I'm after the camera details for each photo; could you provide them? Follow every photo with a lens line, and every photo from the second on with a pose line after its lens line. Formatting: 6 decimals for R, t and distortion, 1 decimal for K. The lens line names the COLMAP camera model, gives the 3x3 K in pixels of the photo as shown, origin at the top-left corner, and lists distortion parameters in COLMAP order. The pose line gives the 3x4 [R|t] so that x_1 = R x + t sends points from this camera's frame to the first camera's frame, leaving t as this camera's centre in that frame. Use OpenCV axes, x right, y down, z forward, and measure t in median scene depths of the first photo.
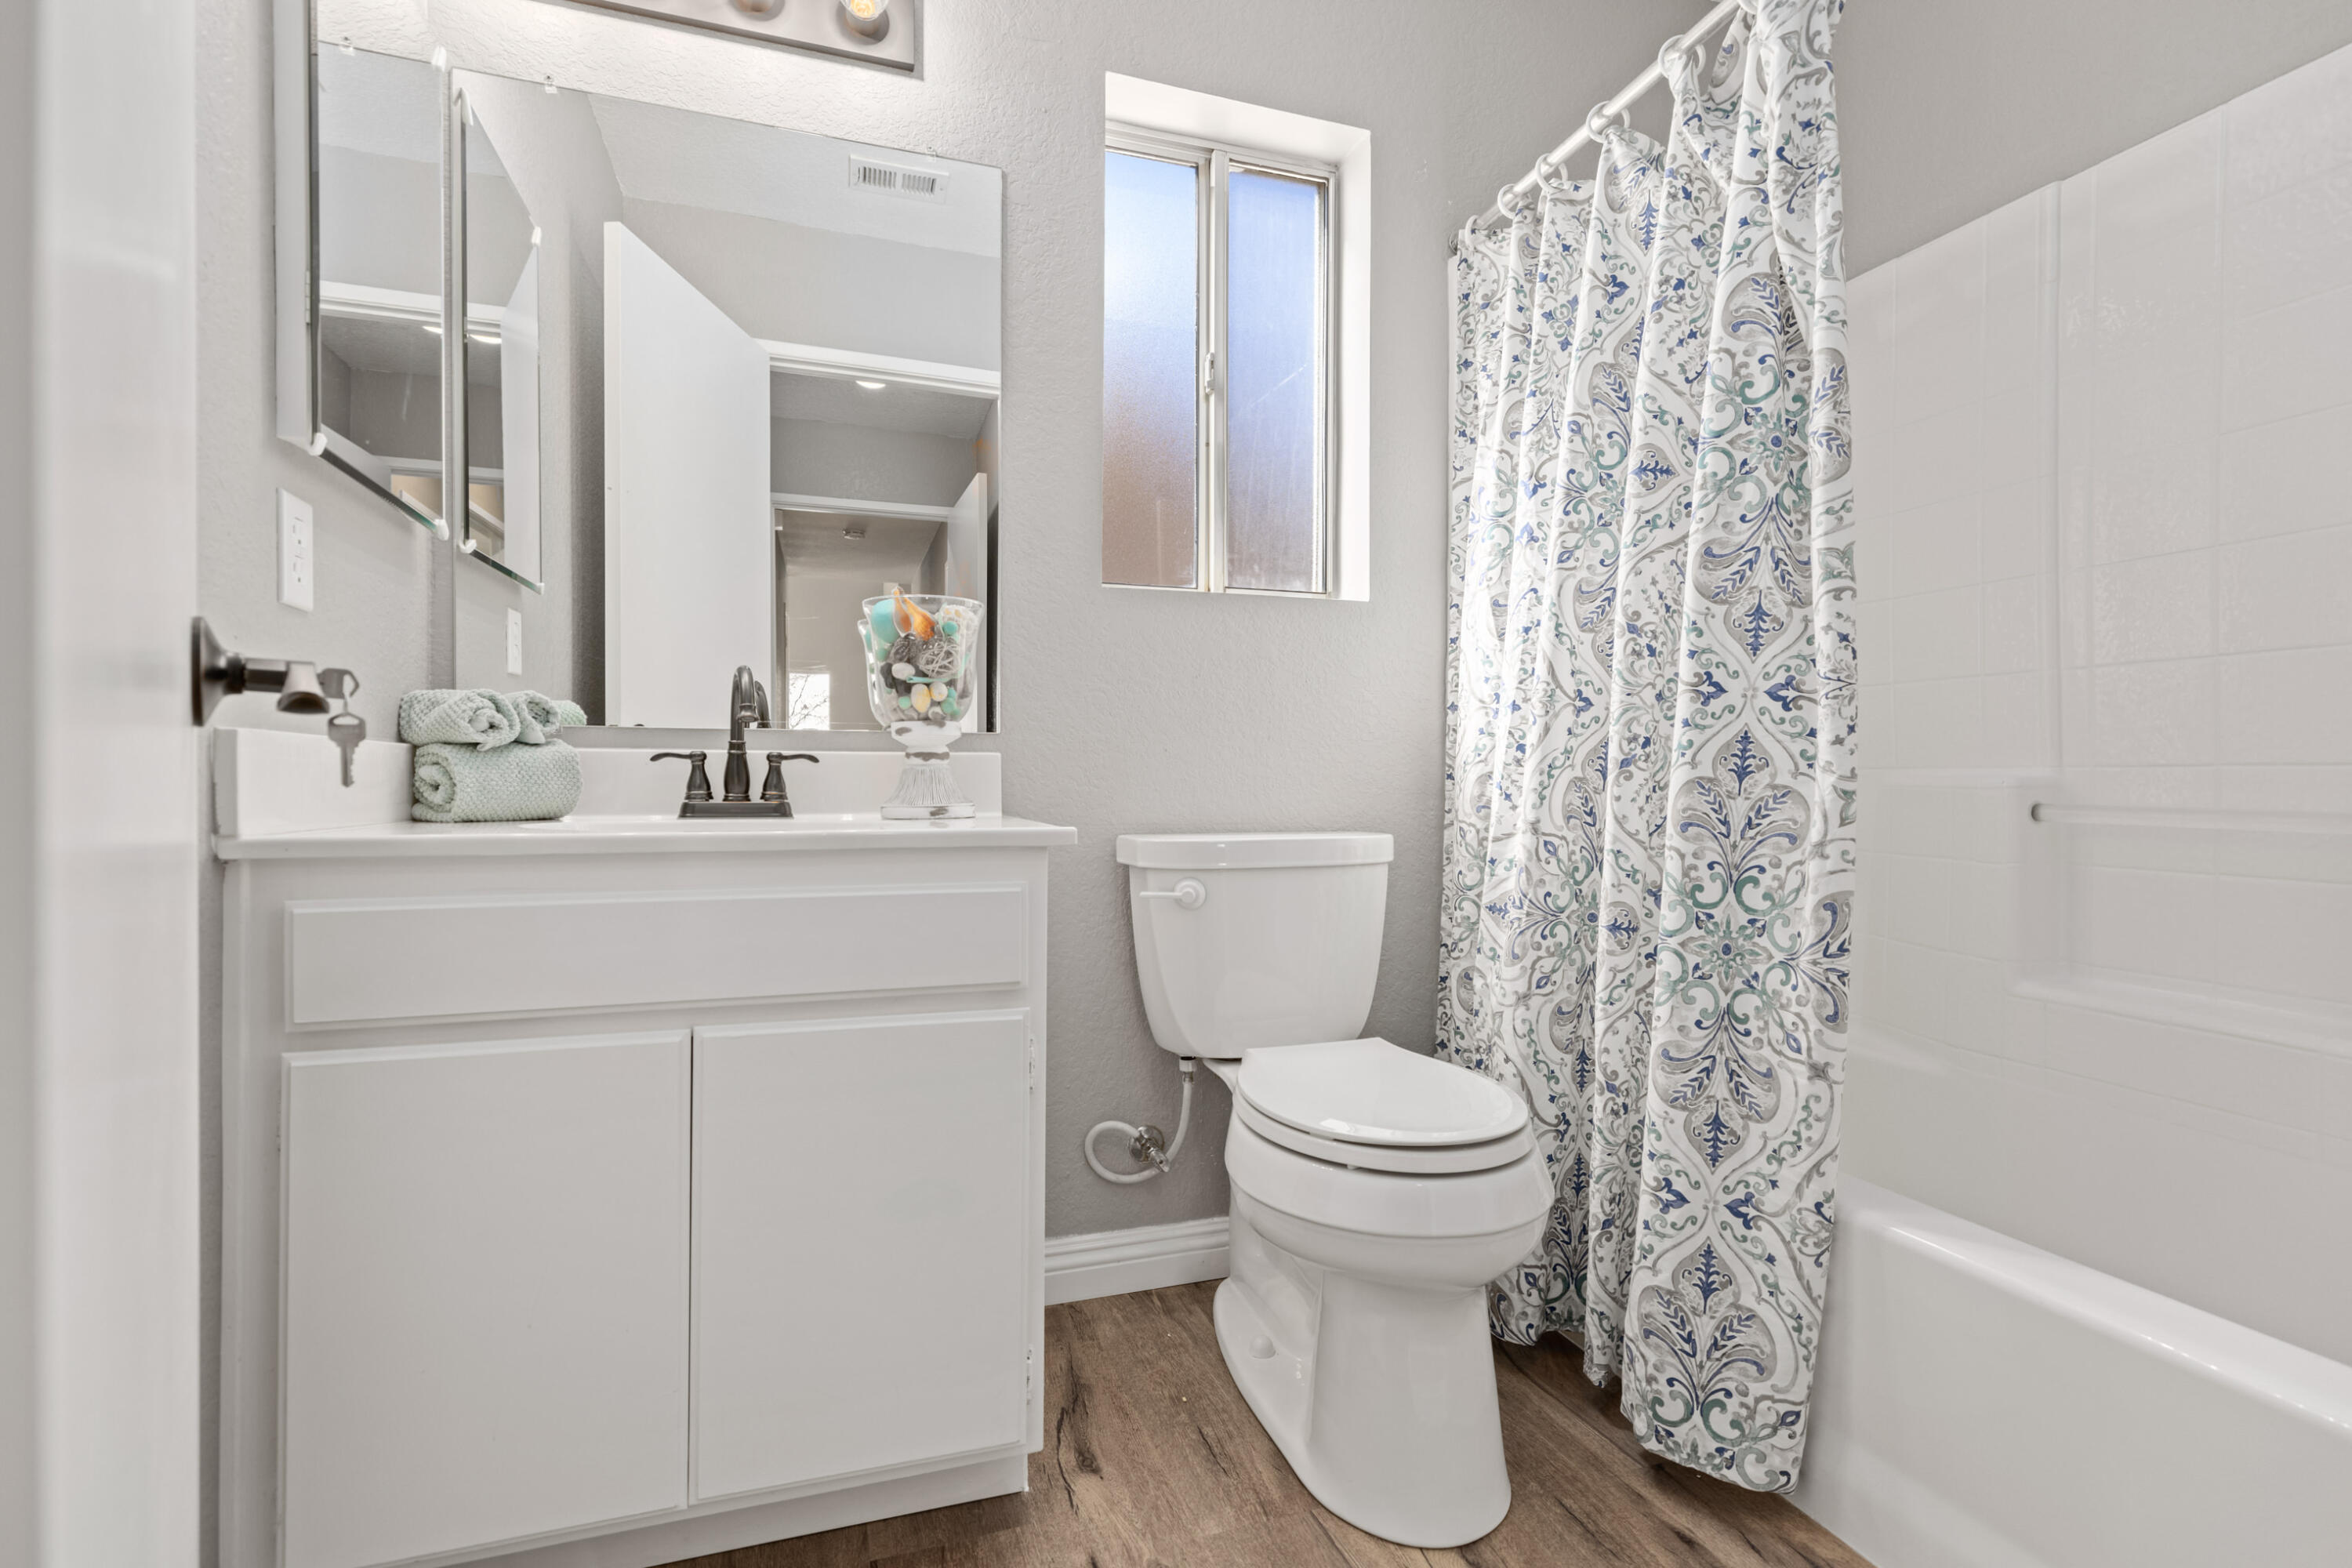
lens RADIAL K [[1082.5, 0, 1175.3], [0, 1082.5, 779.0], [0, 0, 1]] dist [0.004942, -0.000027]
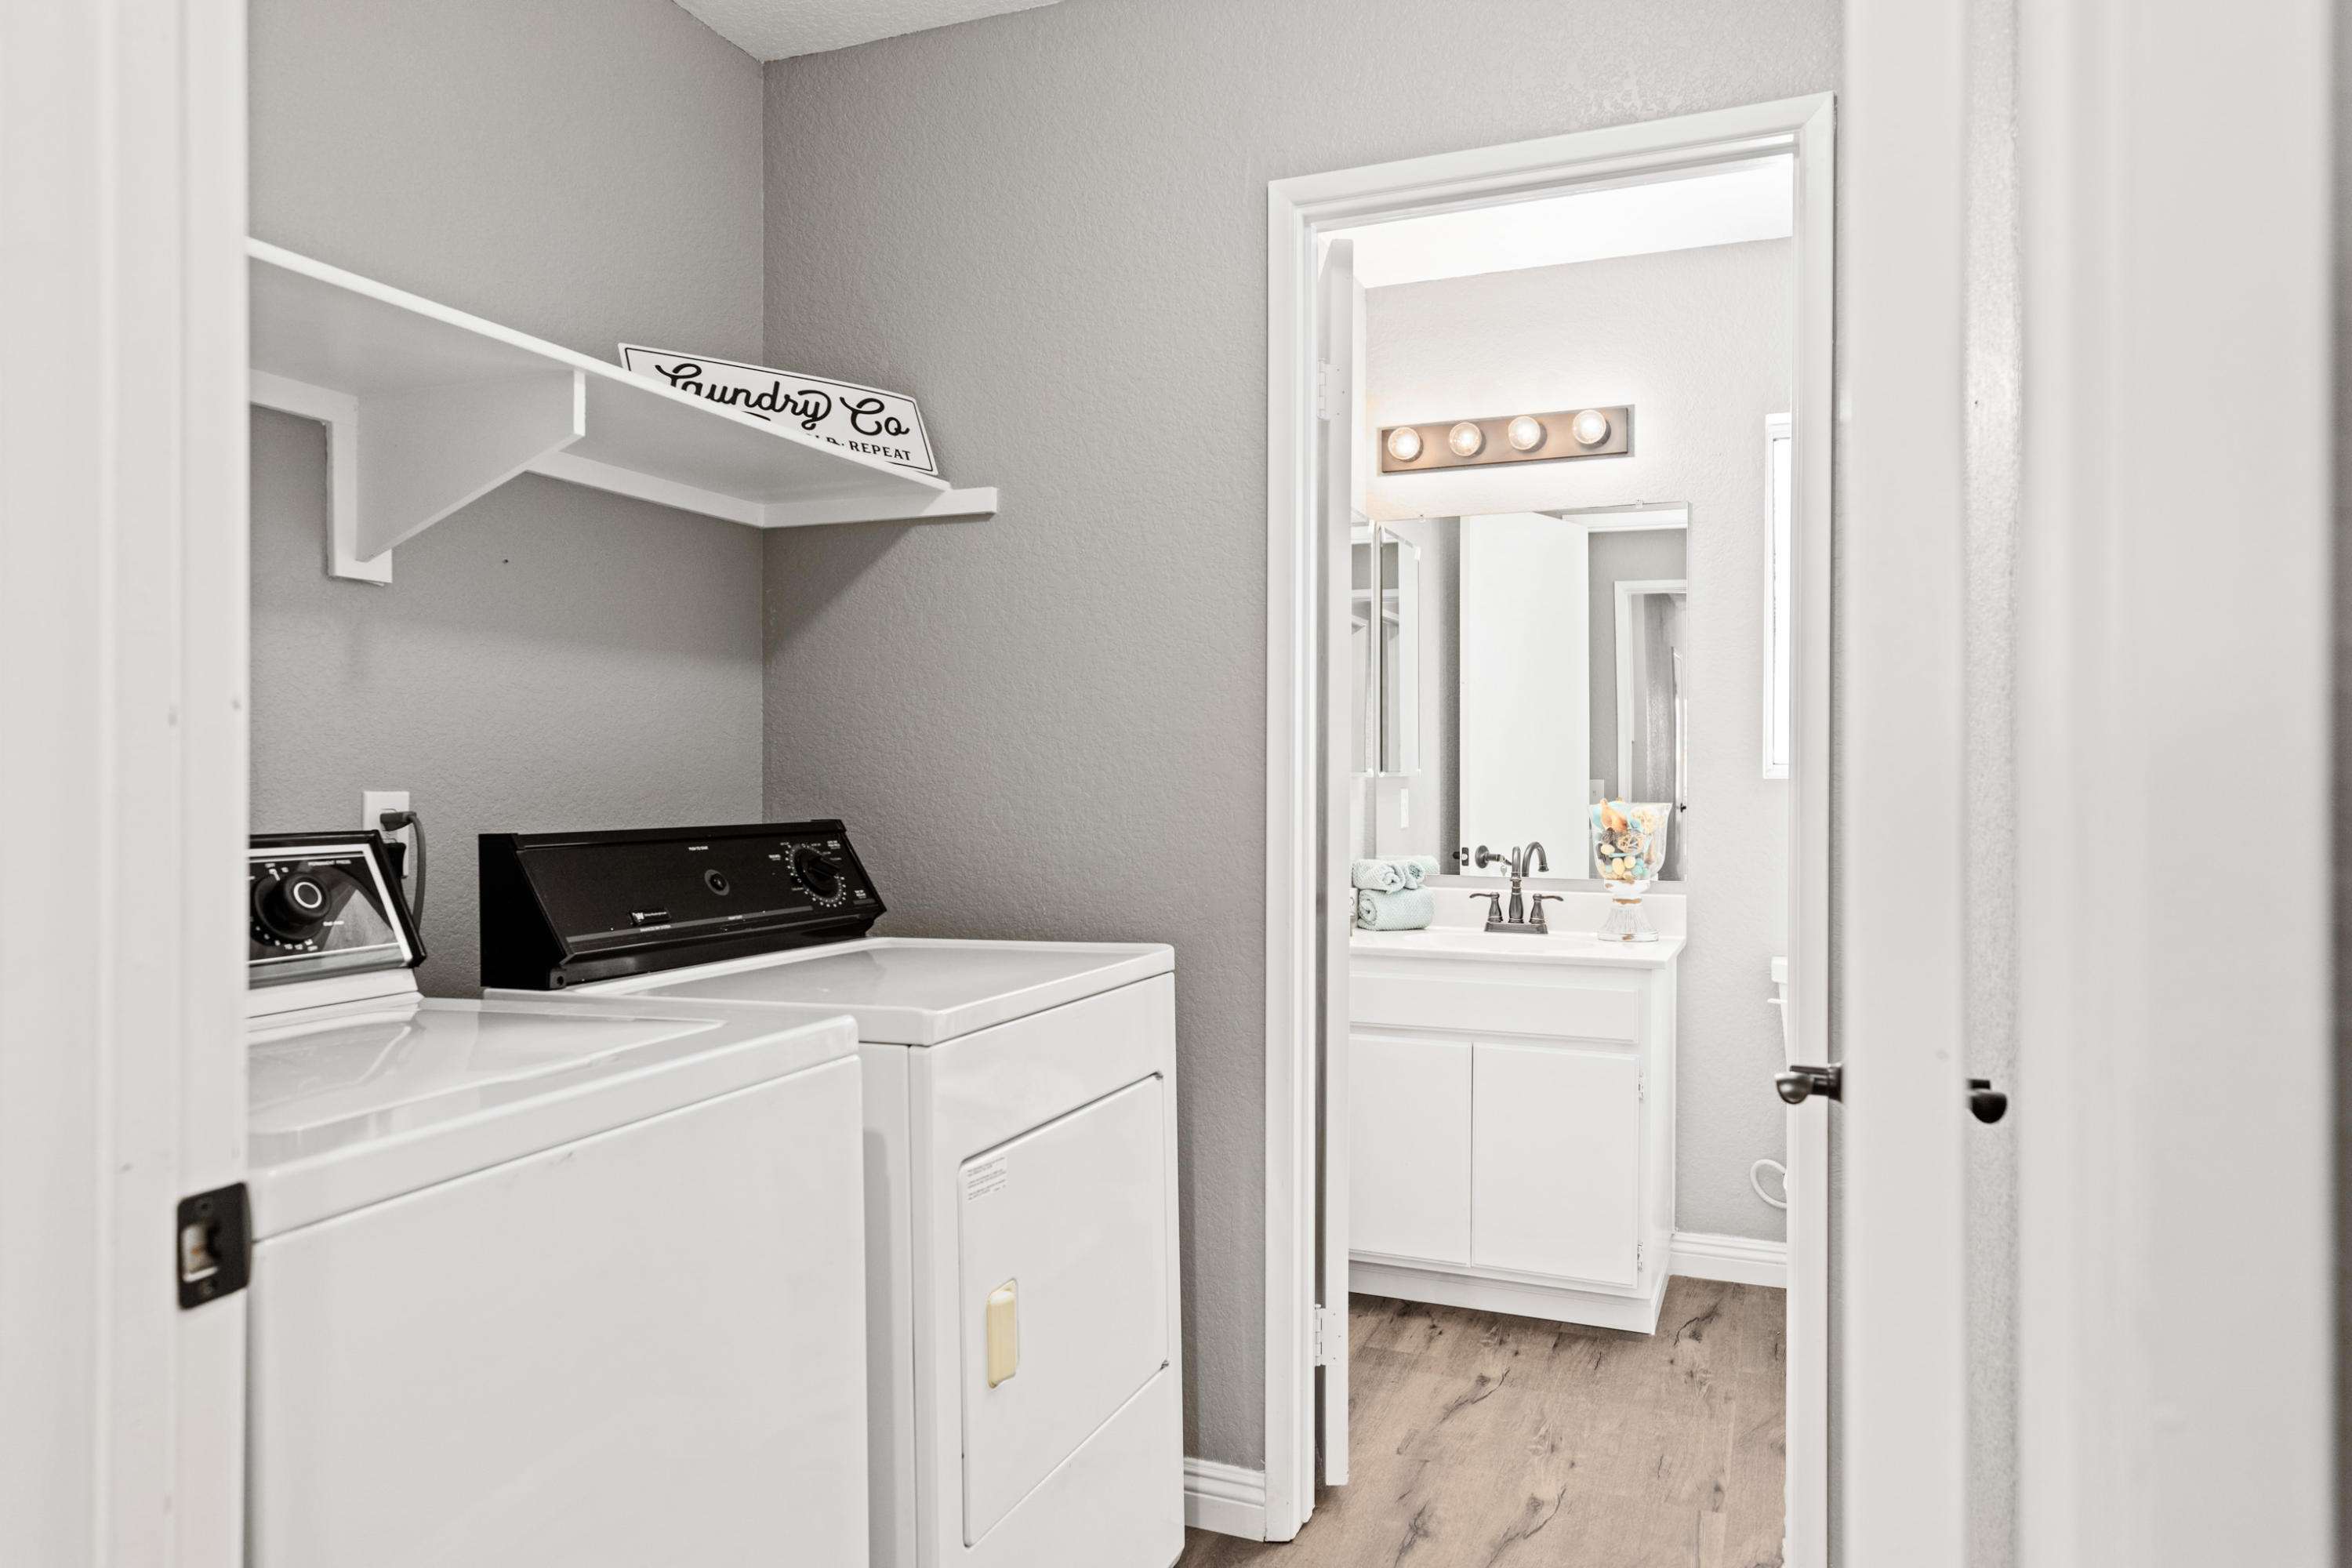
lens RADIAL K [[1492.1, 0, 1172.3], [0, 1492.1, 785.3], [0, 0, 1]] dist [0.004792, 0.000160]
pose [[0.760276, -0.000768, -0.649600, 0.712138], [-0.005193, 0.999960, -0.007259, -0.177000], [0.649580, 0.008892, 0.760242, -1.139438]]
